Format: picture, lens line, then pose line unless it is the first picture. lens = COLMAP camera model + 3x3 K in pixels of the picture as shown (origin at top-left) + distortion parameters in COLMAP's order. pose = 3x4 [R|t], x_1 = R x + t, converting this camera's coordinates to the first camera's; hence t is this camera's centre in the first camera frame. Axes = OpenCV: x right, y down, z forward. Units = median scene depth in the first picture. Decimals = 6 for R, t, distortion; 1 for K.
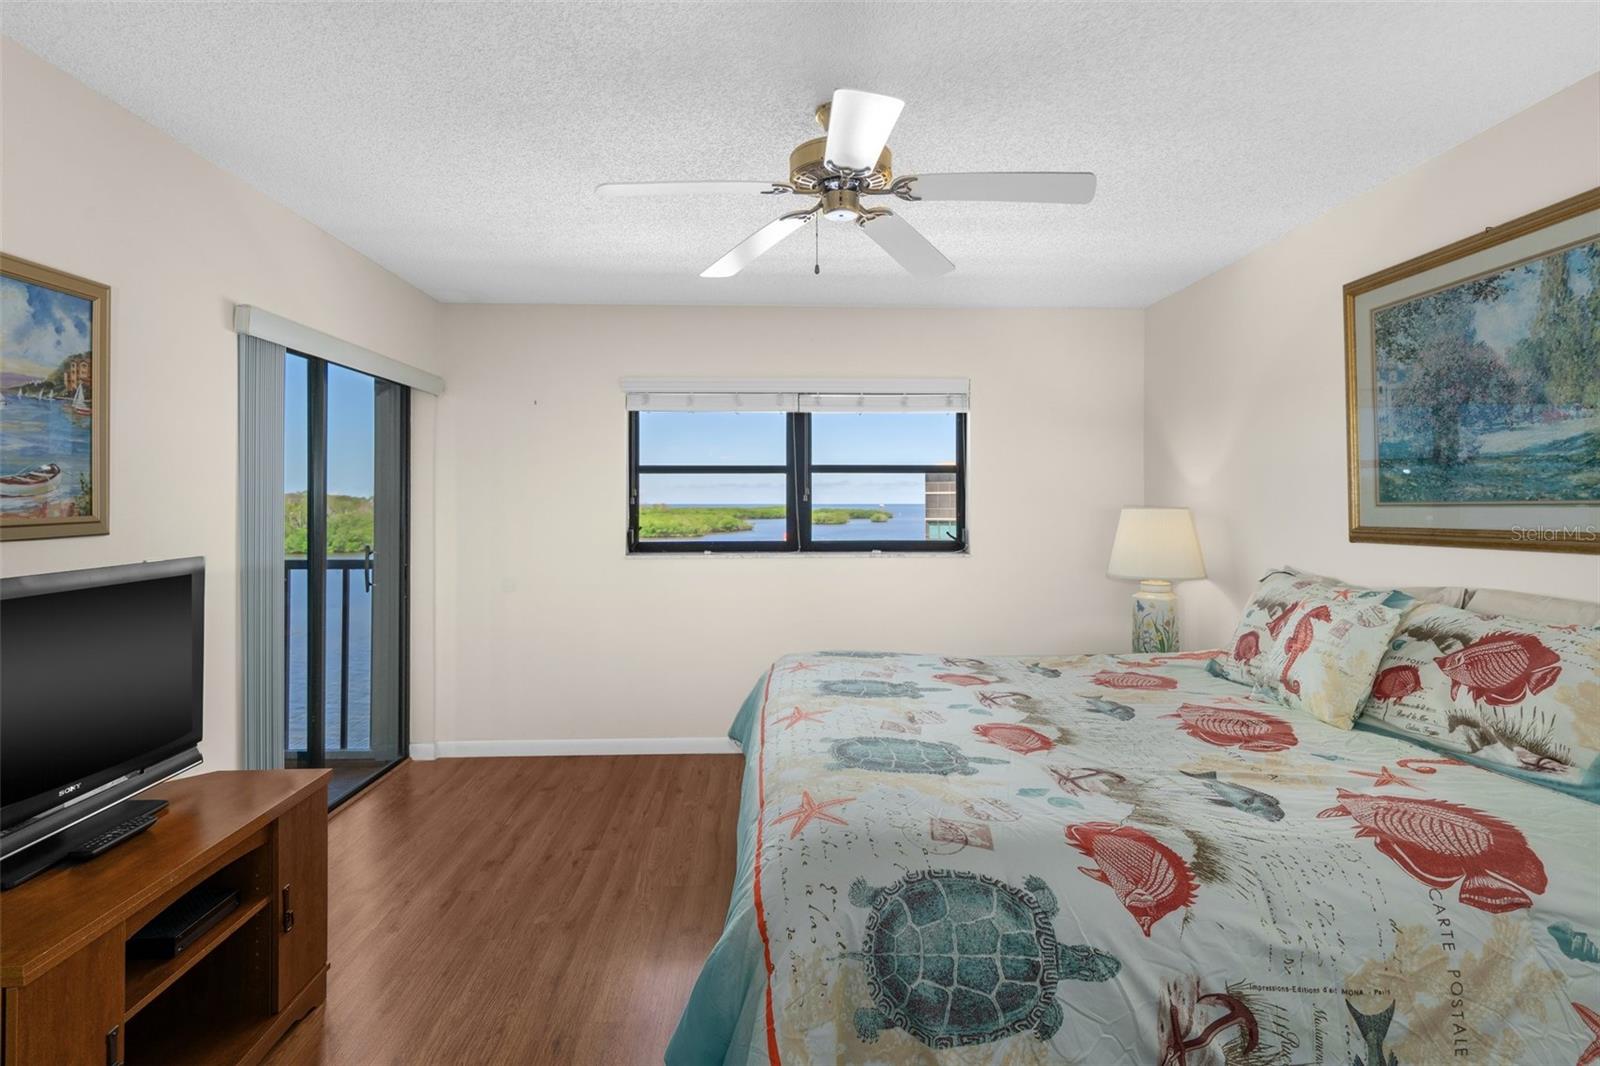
lens RADIAL K [[778.4, 0, 804.3], [0, 778.4, 504.7], [0, 0, 1]] dist [-0.004699, 0.001643]
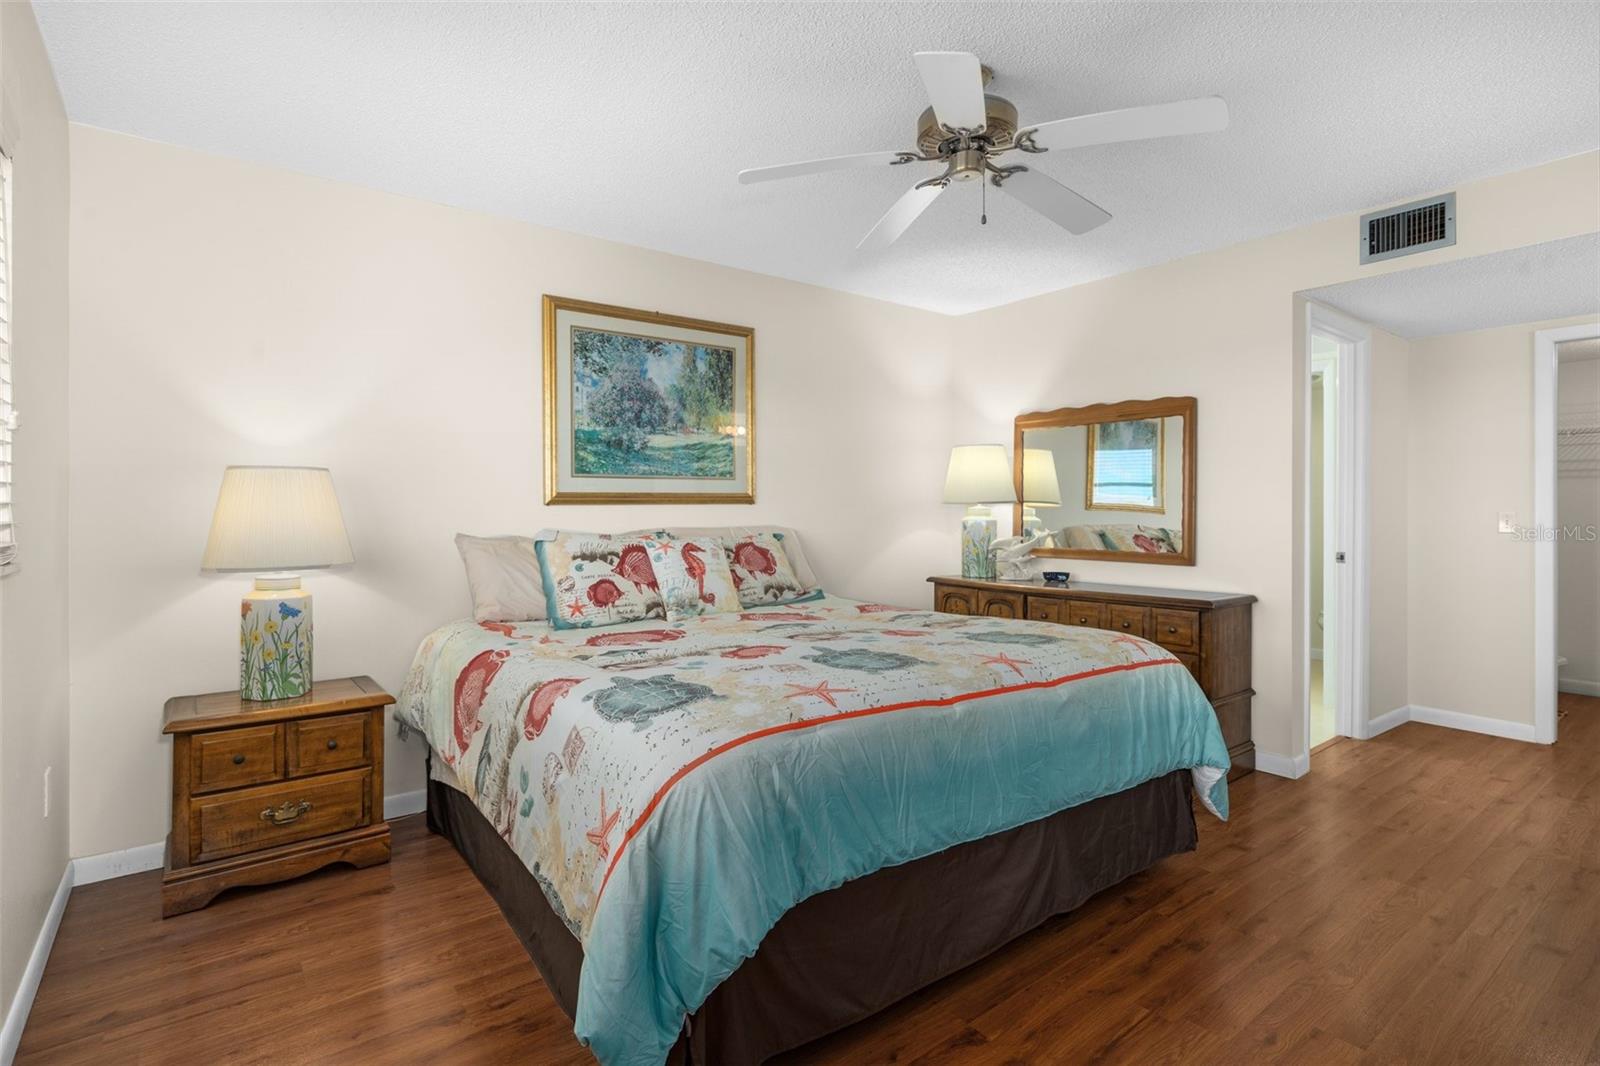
lens RADIAL K [[778.4, 0, 780.7], [0, 778.4, 515.2], [0, 0, 1]] dist [-0.004699, 0.001643]
pose [[-0.560725, -0.003215, 0.827996, -0.628732], [0.003022, 0.999978, 0.005929, 0.069132], [-0.827996, 0.005827, -0.560703, 1.656133]]
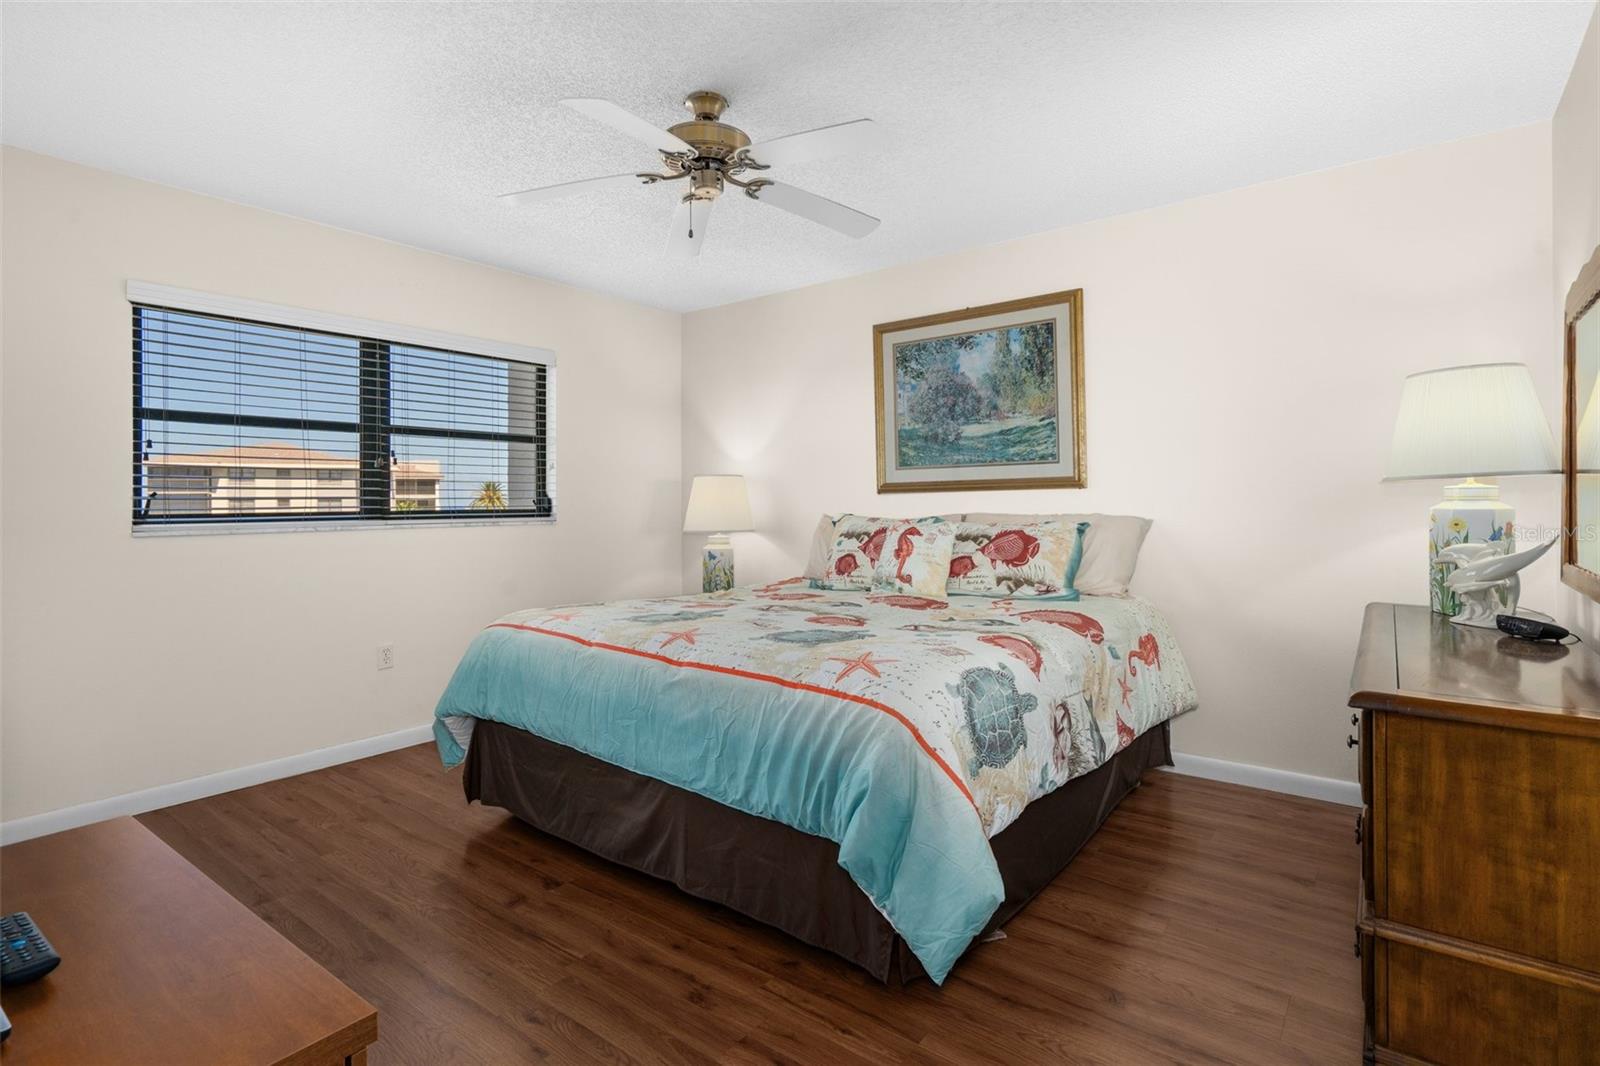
lens RADIAL K [[778.4, 0, 800.1], [0, 778.4, 507.7], [0, 0, 1]] dist [-0.004699, 0.001643]
pose [[0.647844, -0.009701, 0.761711, -0.678902], [0.008508, 0.999949, 0.005499, 0.079007], [-0.761726, 0.002918, 0.647893, 0.145536]]
